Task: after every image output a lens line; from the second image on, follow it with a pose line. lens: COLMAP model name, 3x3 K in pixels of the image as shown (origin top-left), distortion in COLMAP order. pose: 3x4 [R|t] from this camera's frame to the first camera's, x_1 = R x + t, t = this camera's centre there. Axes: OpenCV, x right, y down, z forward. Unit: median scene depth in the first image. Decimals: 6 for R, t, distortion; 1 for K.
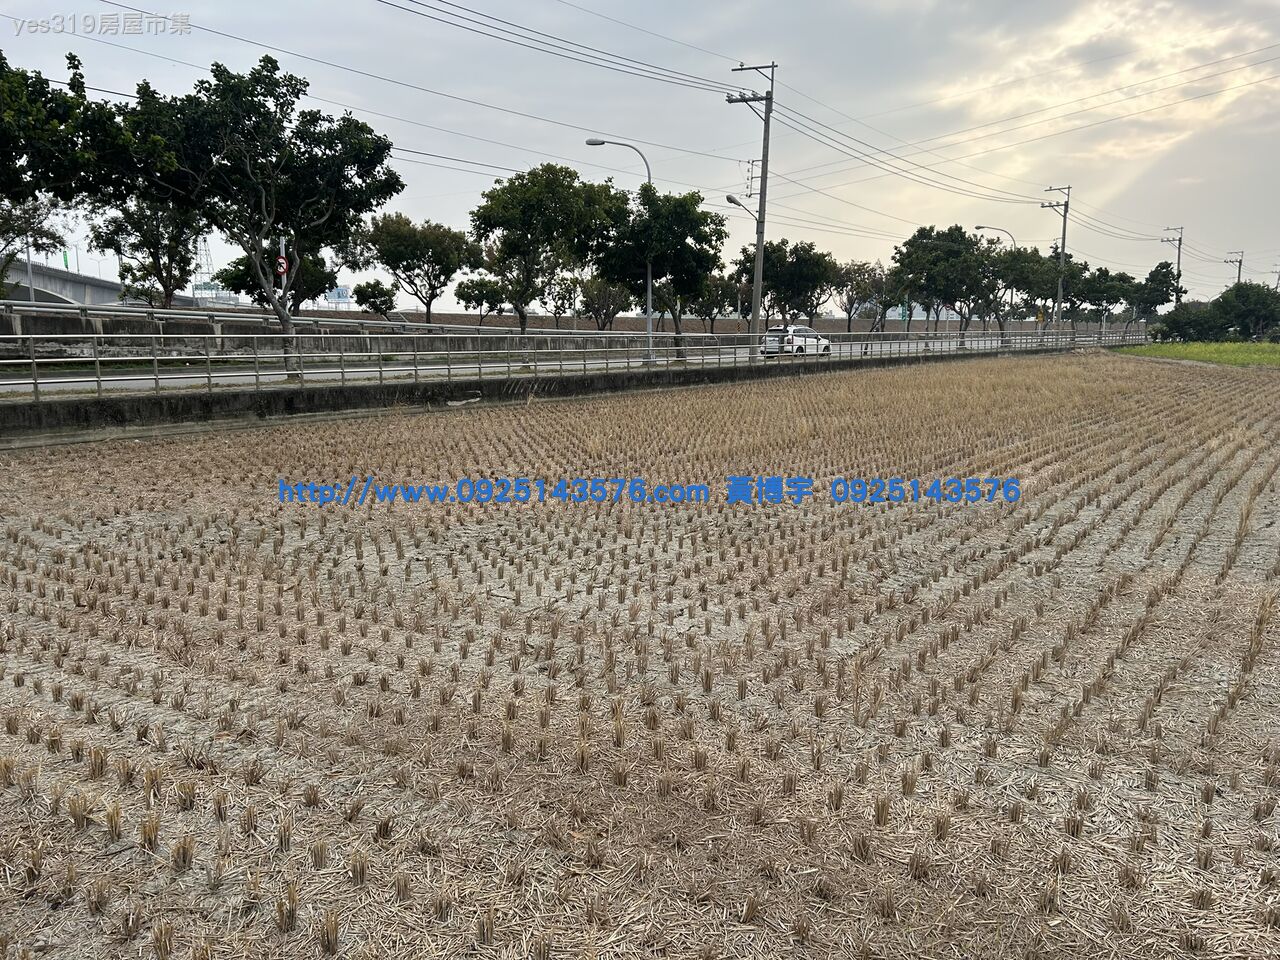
lens RADIAL K [[960.7, 0, 637.2], [0, 960.7, 490.8], [0, 0, 1]] dist [0.150549, -0.218502]
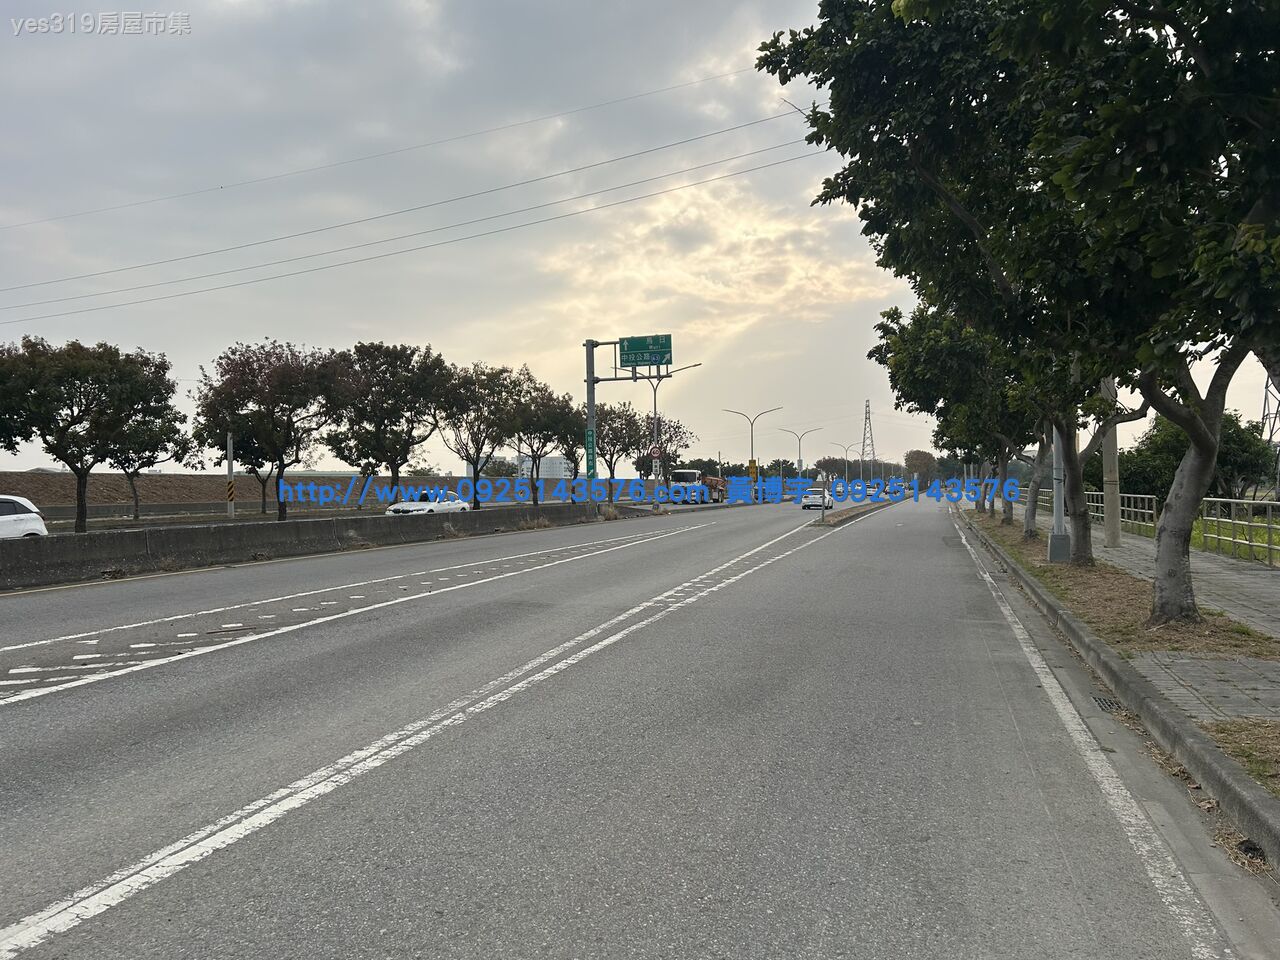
lens RADIAL K [[960.7, 0, 637.2], [0, 960.7, 490.8], [0, 0, 1]] dist [0.150549, -0.218502]
pose [[0.925194, -0.011749, 0.379312, 0.091648], [0.074729, 0.985590, -0.151747, -0.075431], [-0.372063, 0.168741, 0.912741, 0.445090]]
